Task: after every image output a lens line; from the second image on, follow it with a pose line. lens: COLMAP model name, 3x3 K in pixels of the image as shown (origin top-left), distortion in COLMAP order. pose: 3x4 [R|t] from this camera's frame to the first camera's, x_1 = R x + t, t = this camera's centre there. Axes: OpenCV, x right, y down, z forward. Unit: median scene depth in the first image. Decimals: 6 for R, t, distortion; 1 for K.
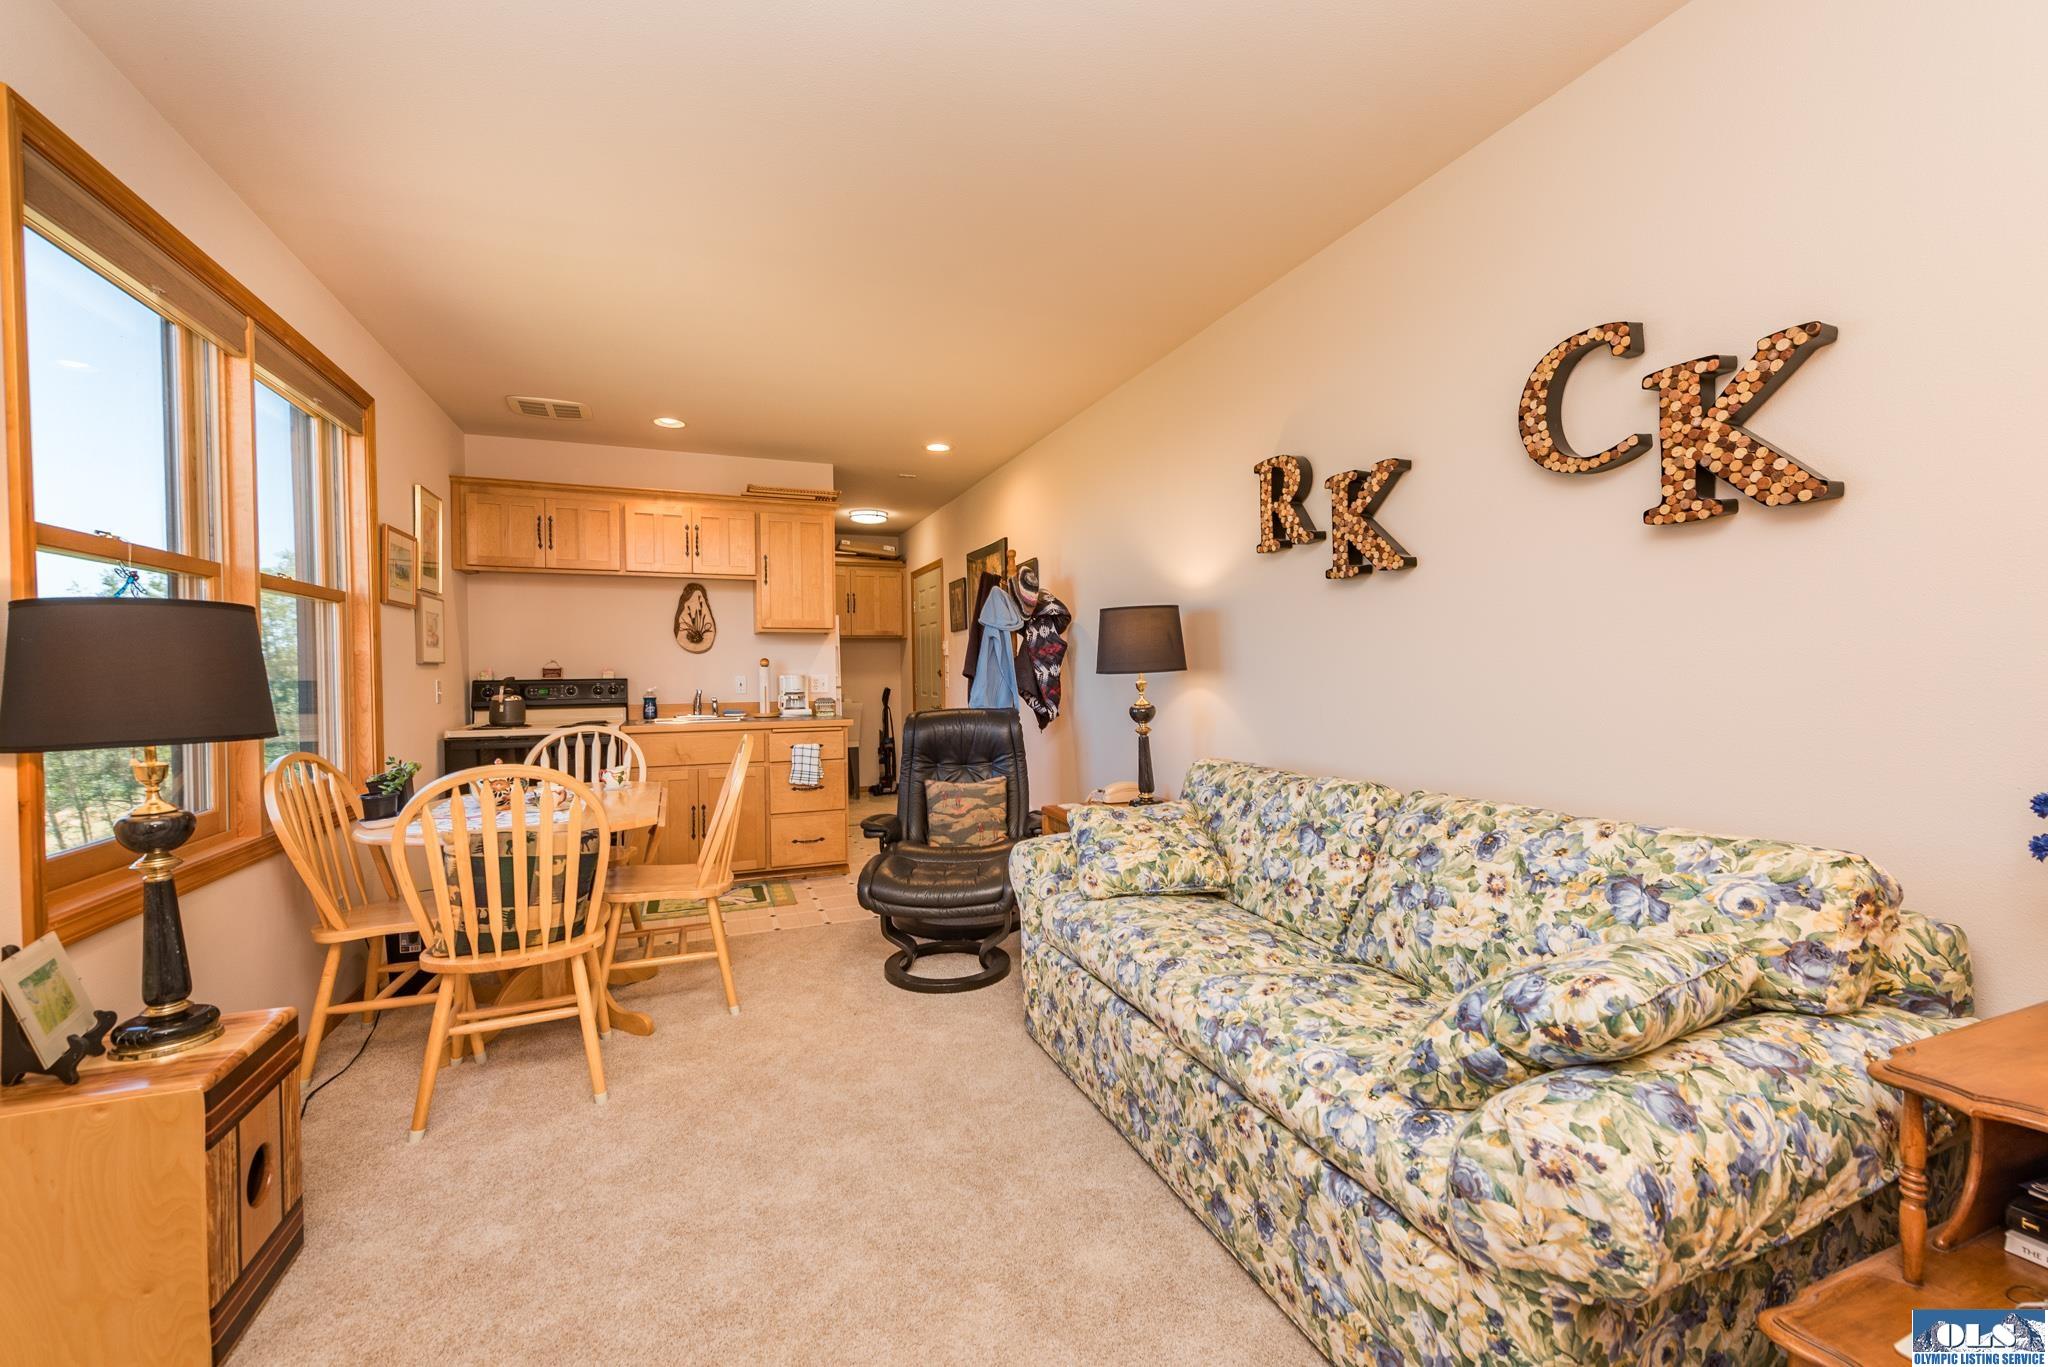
lens RADIAL K [[804.7, 0, 1026.3], [0, 804.7, 688.8], [0, 0, 1]] dist [0.008177, -0.000350]
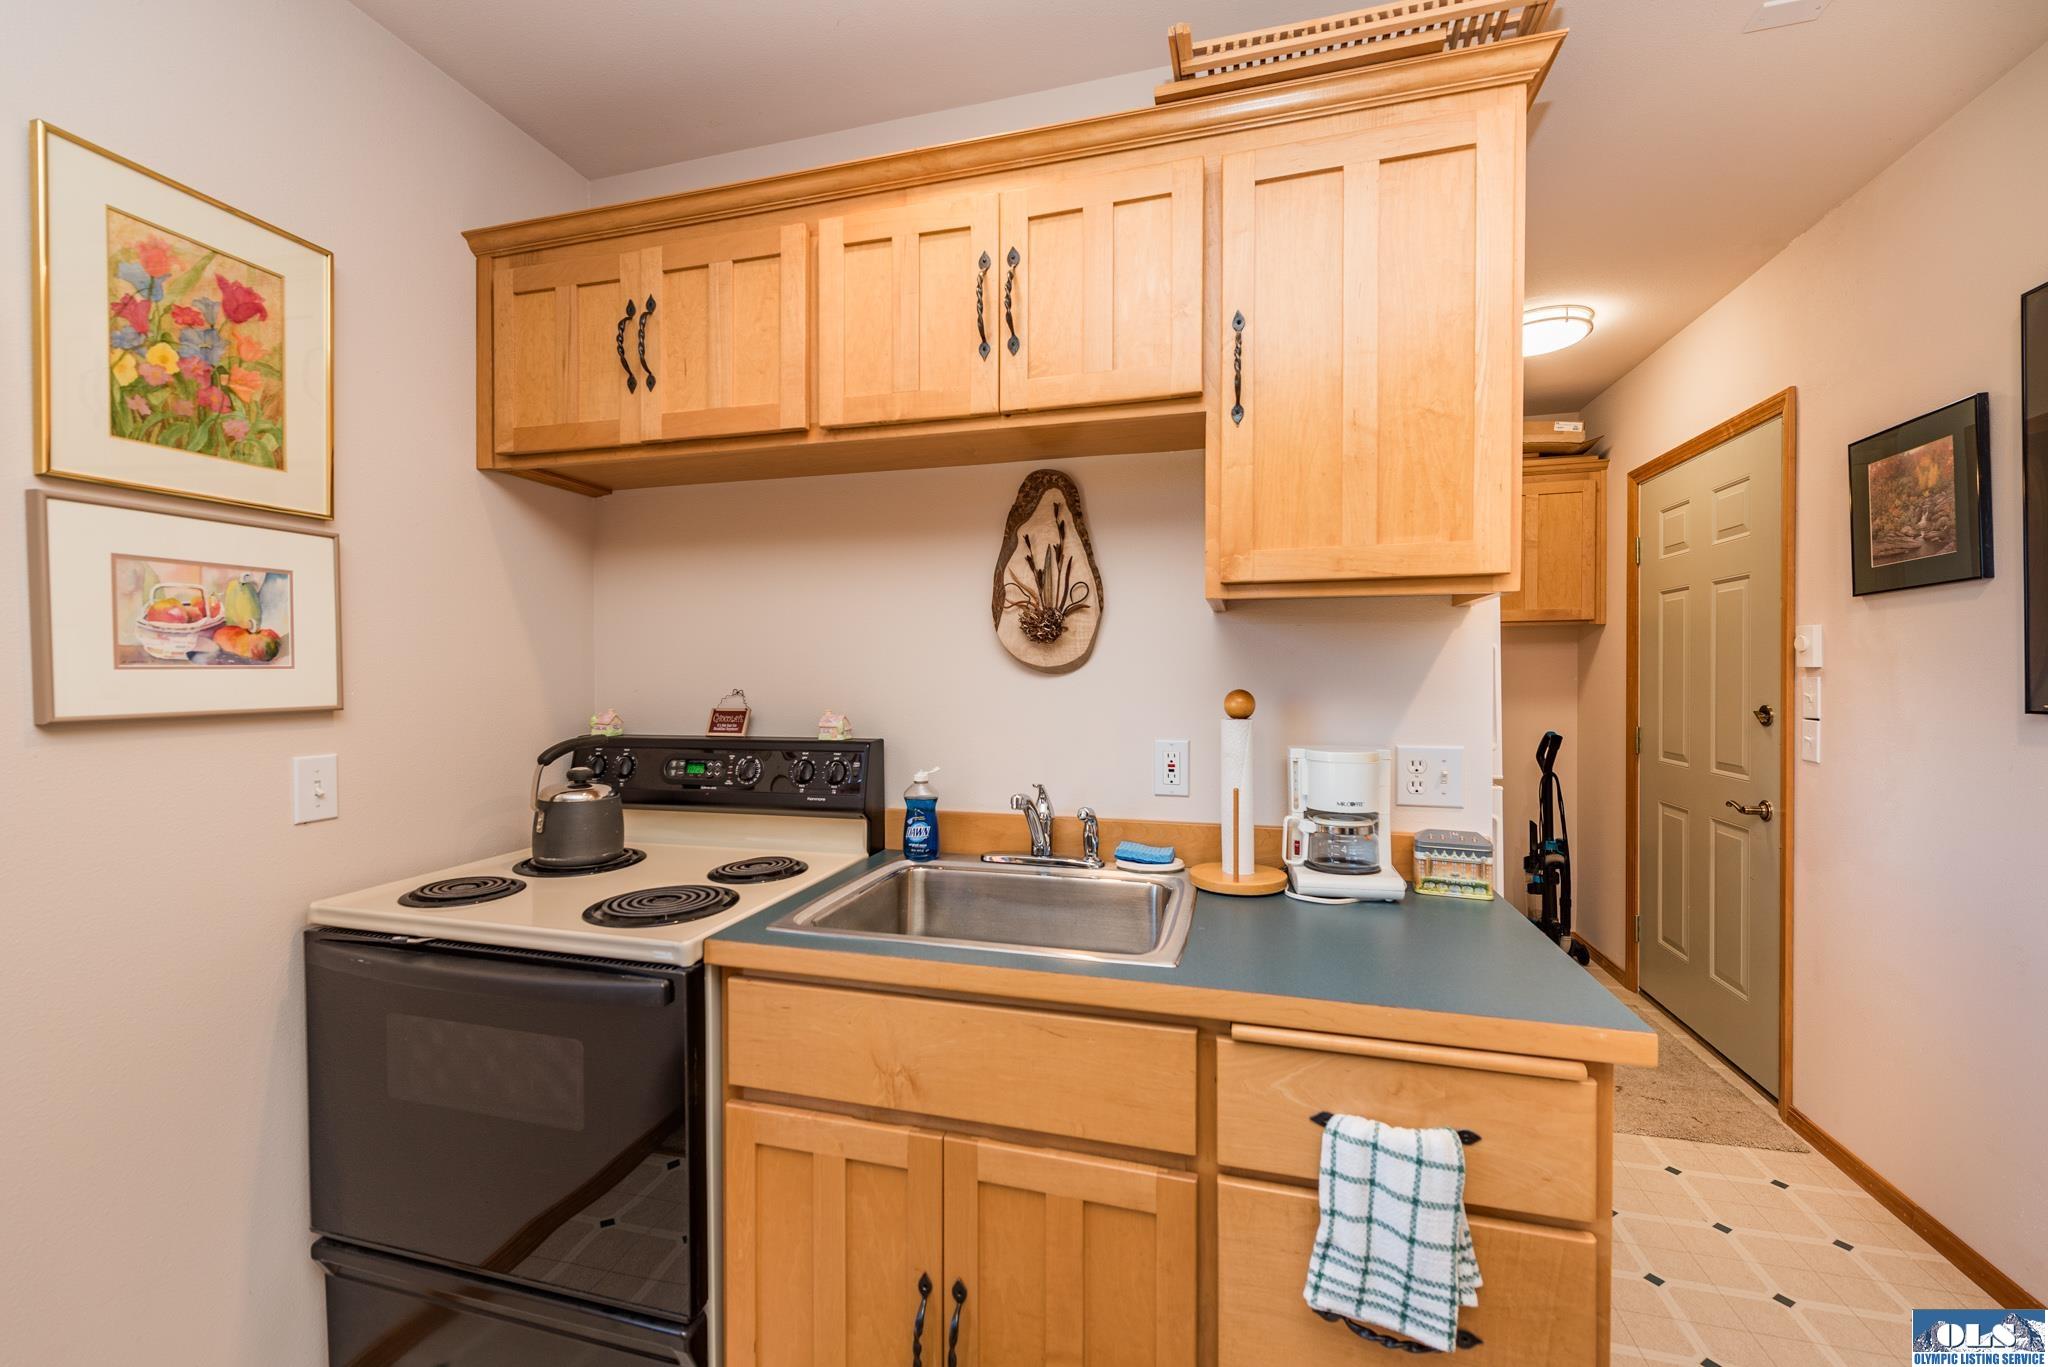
lens RADIAL K [[823.1, 0, 1024.0], [0, 823.1, 683.5], [0, 0, 1]] dist [0.024114, 0.000019]
pose [[0.793956, 0.018400, -0.607697, -0.208012], [-0.020593, 0.999782, 0.003366, -0.041344], [0.607626, 0.009842, 0.794162, 0.728179]]
